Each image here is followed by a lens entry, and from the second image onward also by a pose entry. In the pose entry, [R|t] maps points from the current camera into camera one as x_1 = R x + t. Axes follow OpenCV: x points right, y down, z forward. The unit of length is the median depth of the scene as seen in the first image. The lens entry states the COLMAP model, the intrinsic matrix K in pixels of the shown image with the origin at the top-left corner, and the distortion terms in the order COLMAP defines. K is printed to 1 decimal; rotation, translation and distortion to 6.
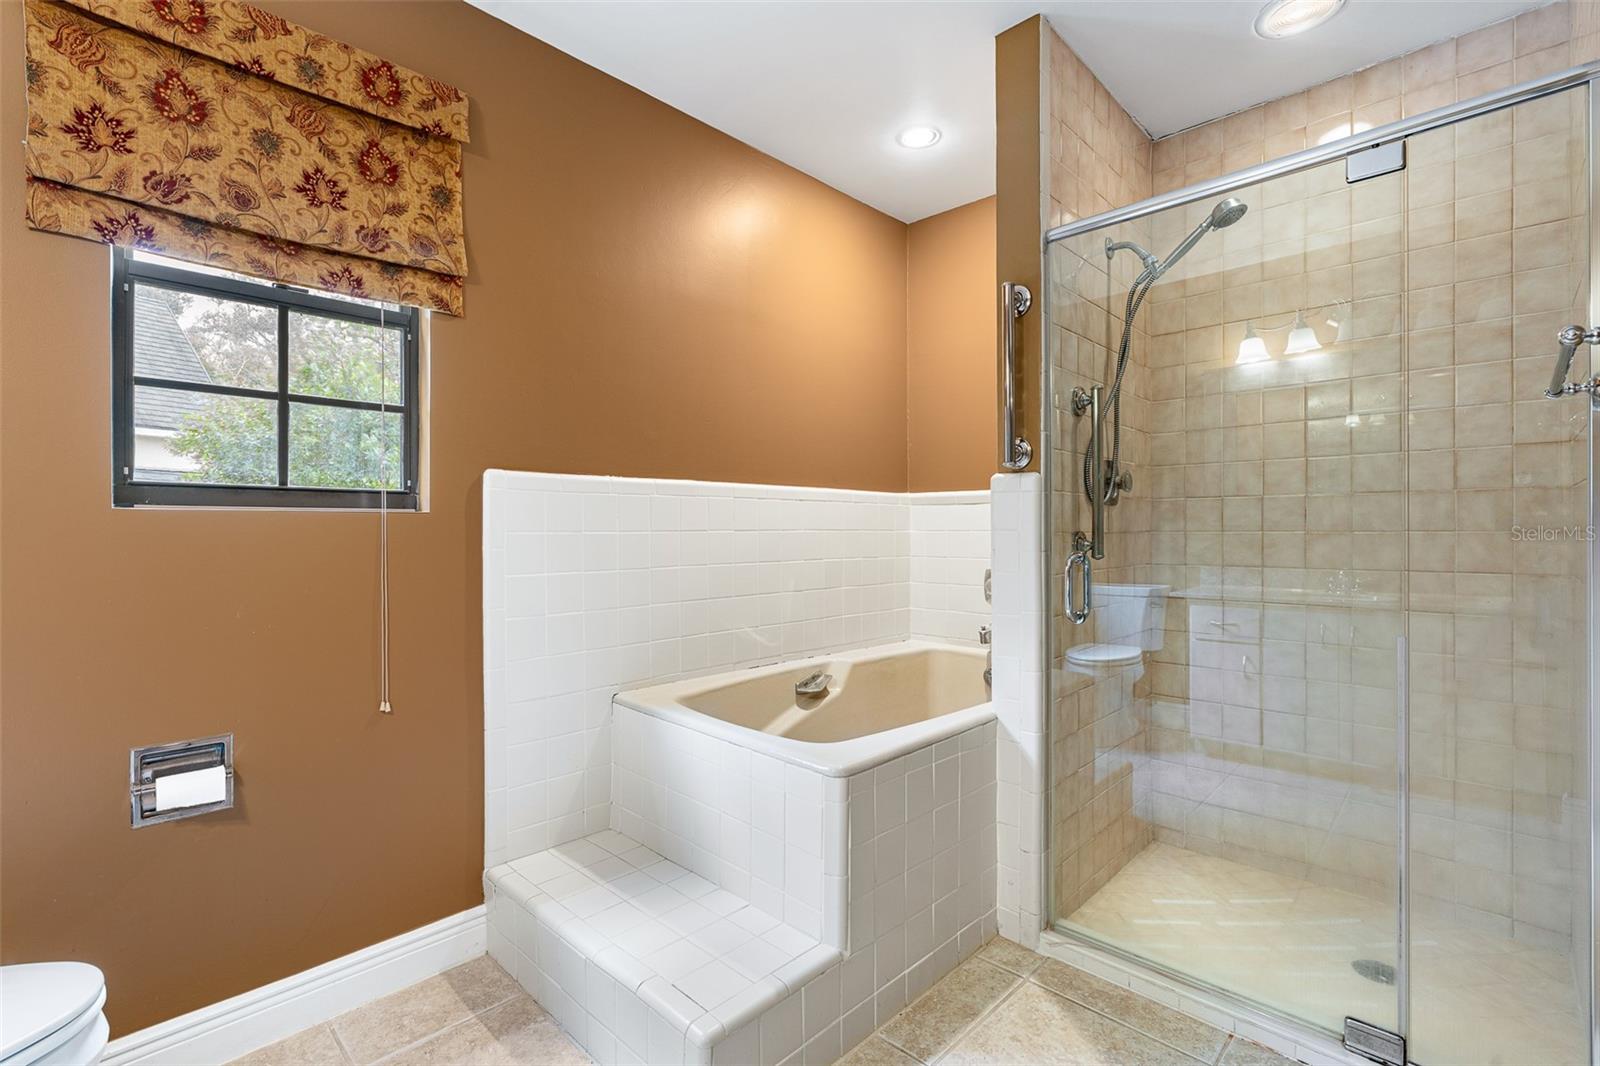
lens RADIAL K [[726.3, 0, 803.7], [0, 726.3, 531.0], [0, 0, 1]] dist [0.001542, 0.000711]
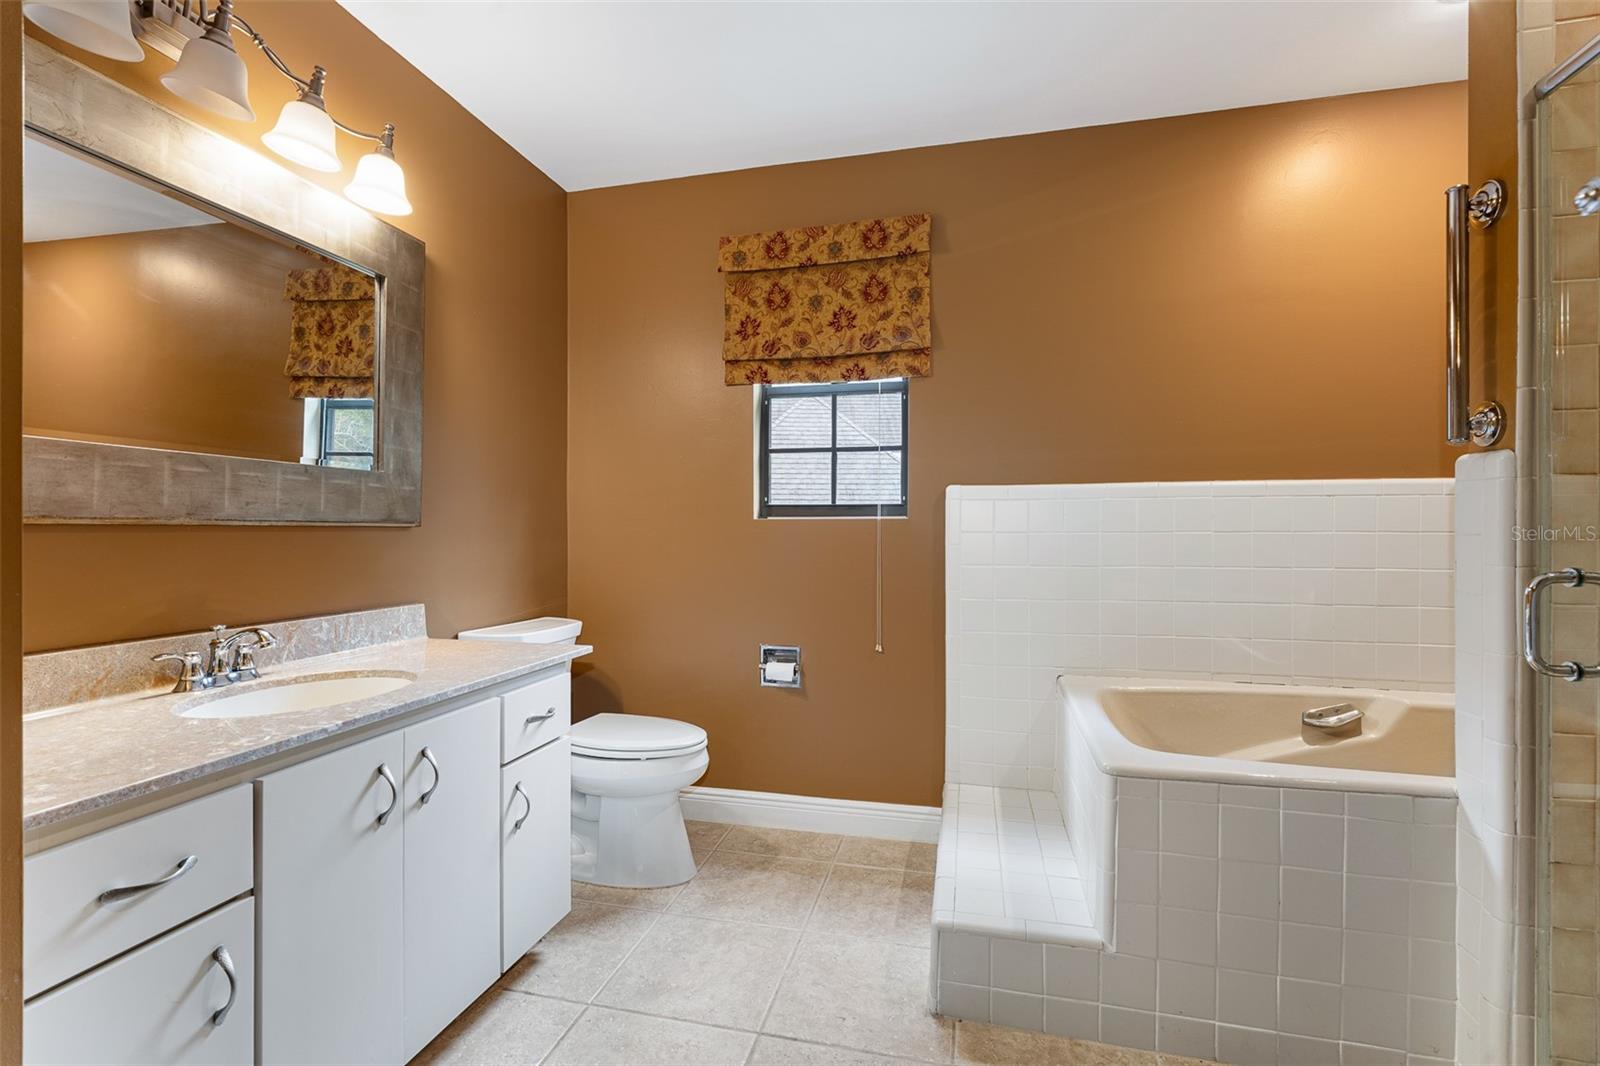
lens RADIAL K [[726.3, 0, 807.8], [0, 726.3, 530.3], [0, 0, 1]] dist [0.001542, 0.000711]
pose [[0.516395, 0.004609, -0.856338, 0.671763], [-0.001139, 0.999988, 0.004695, -0.009395], [0.856350, -0.001449, 0.516394, 0.100872]]
